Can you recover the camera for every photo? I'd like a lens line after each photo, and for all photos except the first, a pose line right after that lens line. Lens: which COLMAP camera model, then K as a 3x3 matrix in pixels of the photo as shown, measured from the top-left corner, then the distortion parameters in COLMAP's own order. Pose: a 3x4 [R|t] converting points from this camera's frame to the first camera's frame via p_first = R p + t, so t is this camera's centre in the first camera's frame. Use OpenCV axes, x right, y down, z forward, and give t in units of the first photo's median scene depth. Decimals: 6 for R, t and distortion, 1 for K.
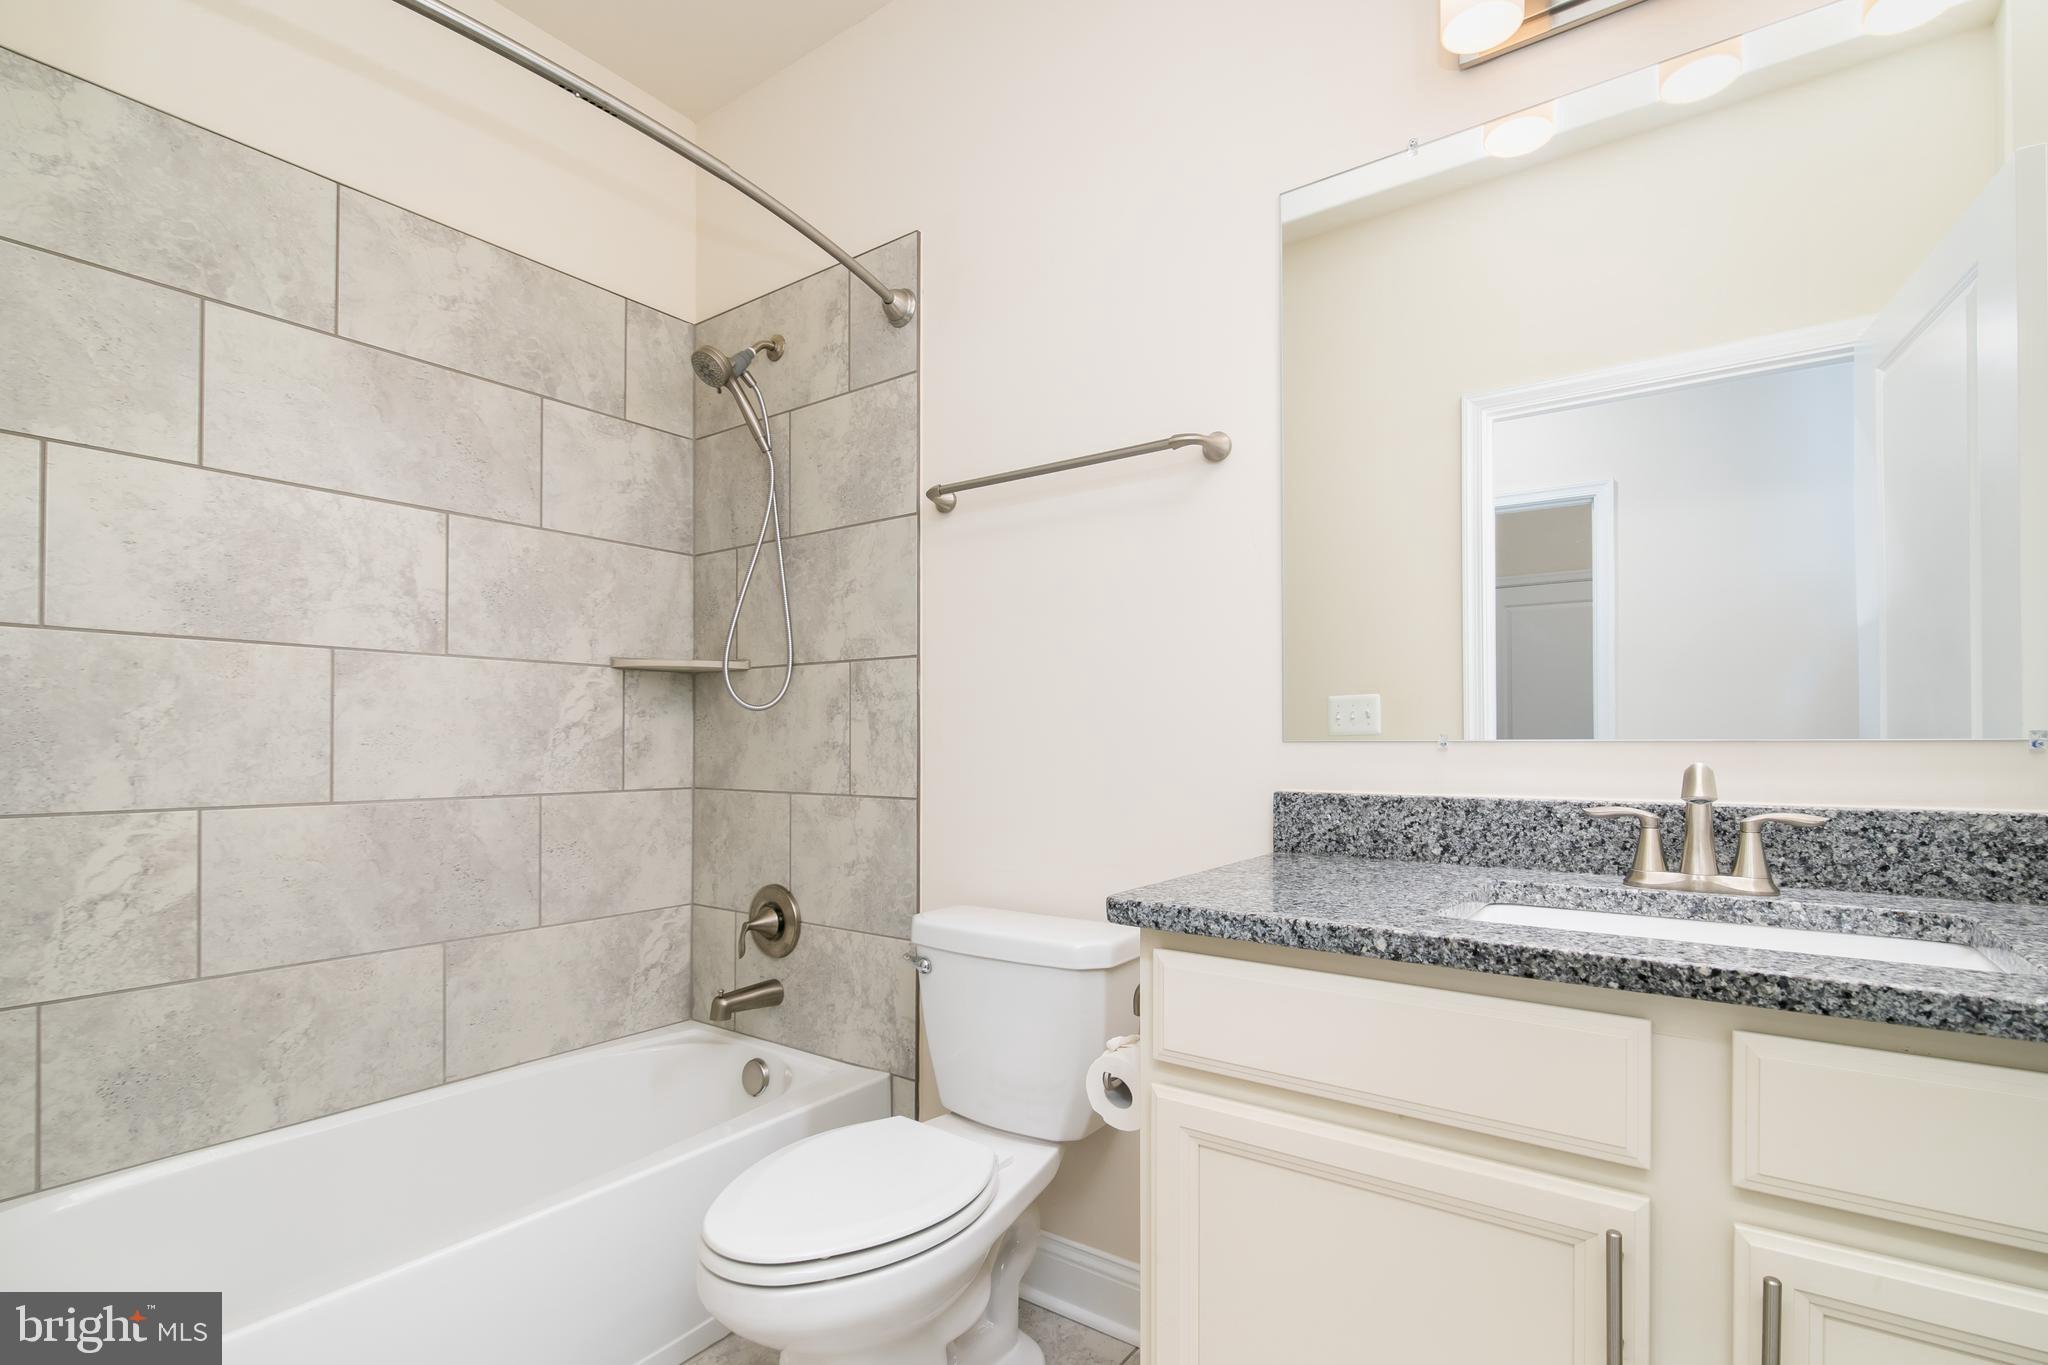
lens RADIAL K [[959.9, 0, 1023.7], [0, 959.9, 715.9], [0, 0, 1]] dist [-0.001135, 0.000132]
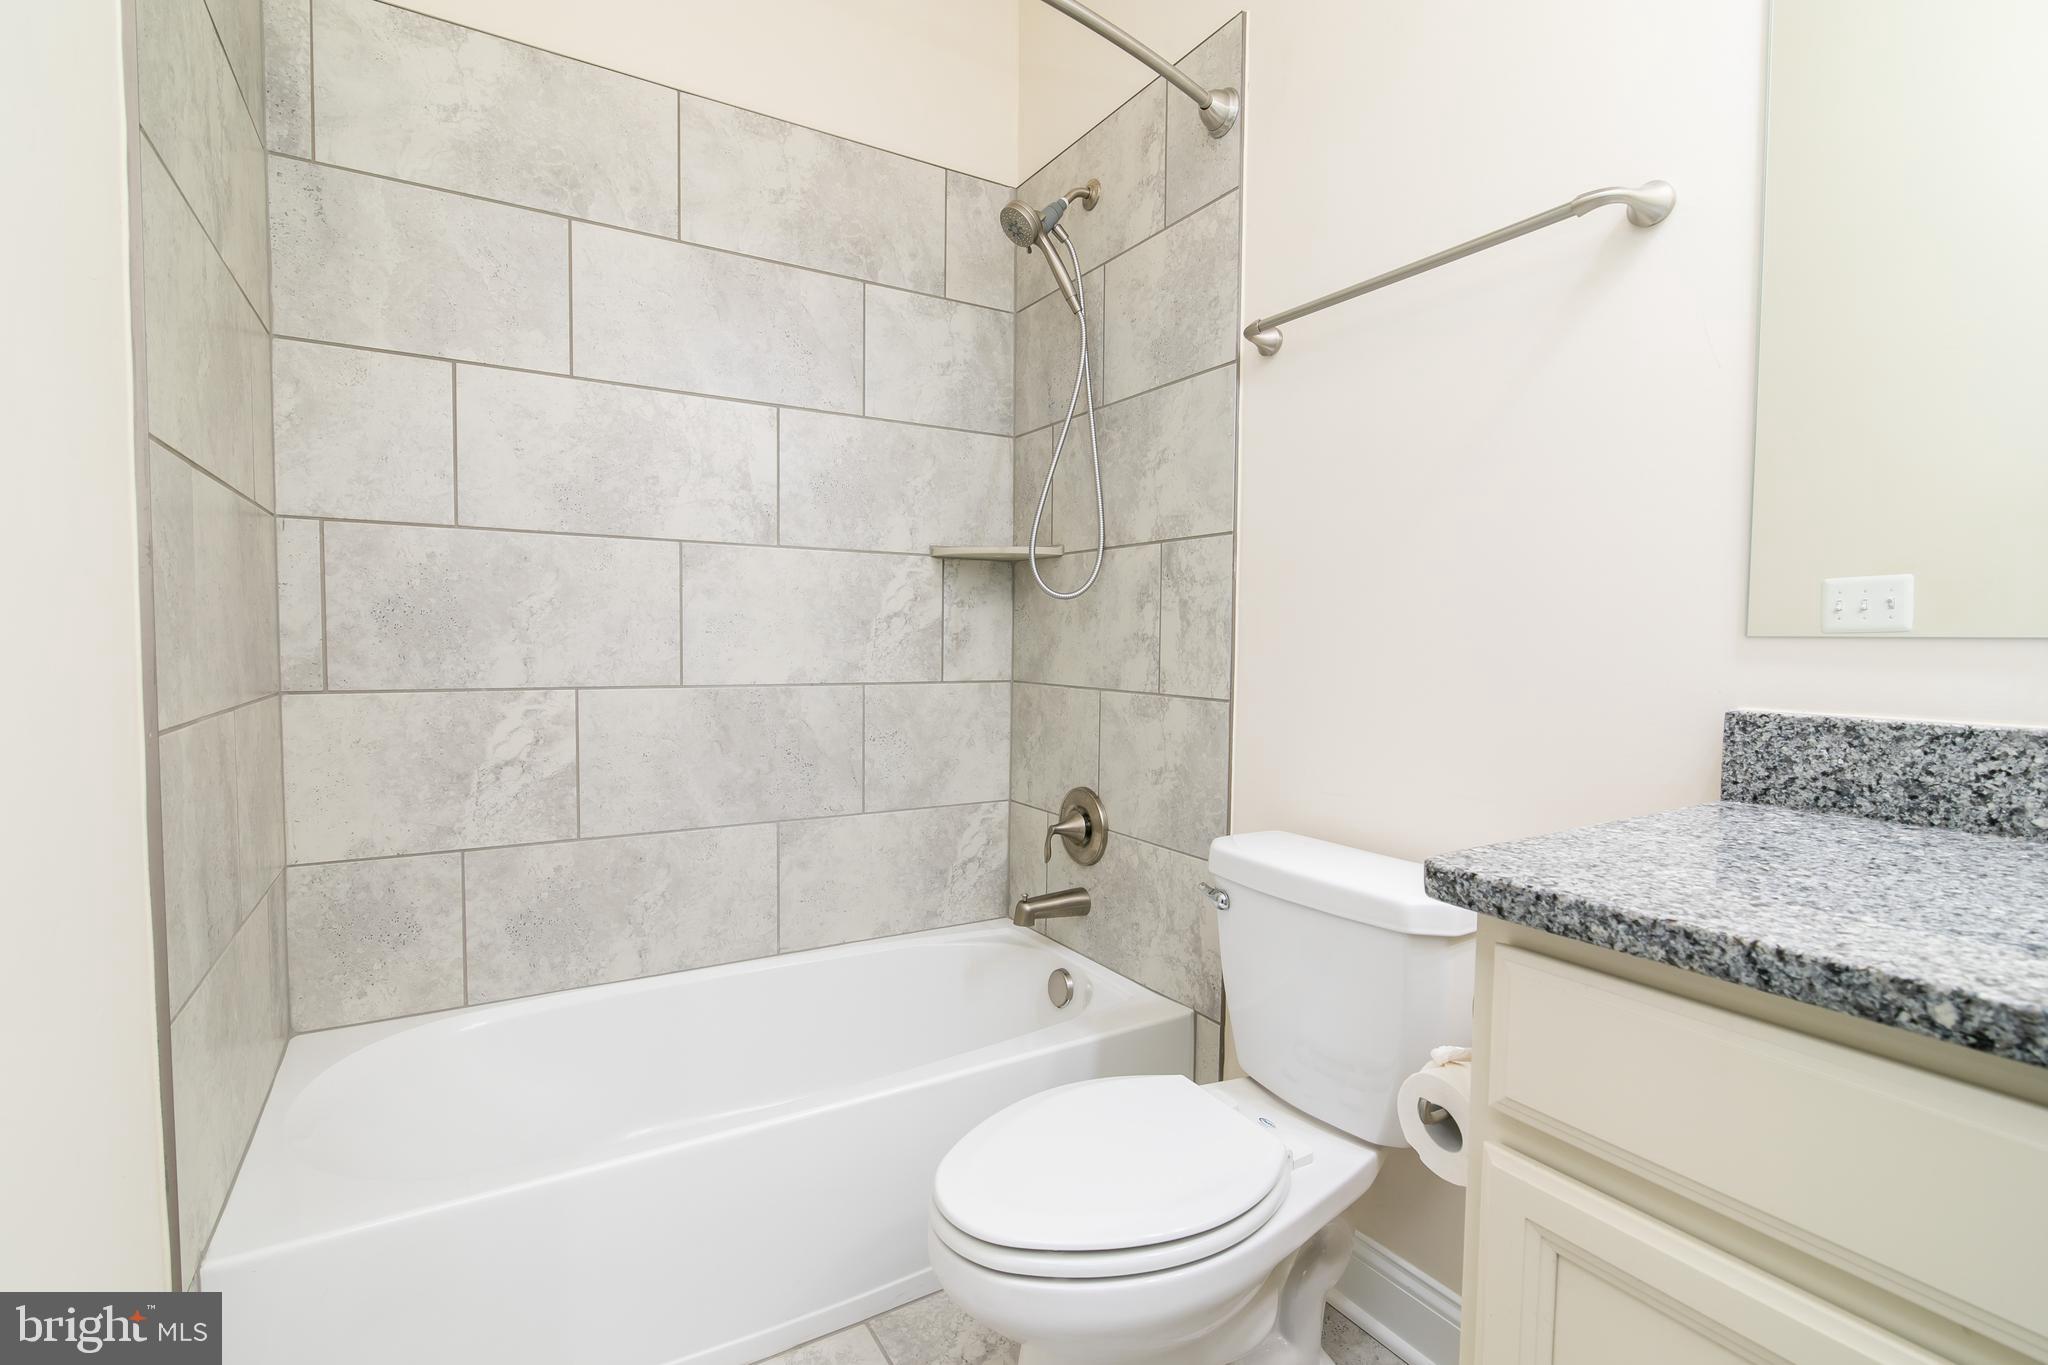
lens RADIAL K [[939.4, 0, 1052.7], [0, 939.4, 676.1], [0, 0, 1]] dist [-0.006597, -0.000341]
pose [[0.930679, 0.024828, -0.364992, 0.049002], [-0.000239, 0.997736, 0.067259, 0.008674], [0.365836, -0.062509, 0.928578, 0.178392]]
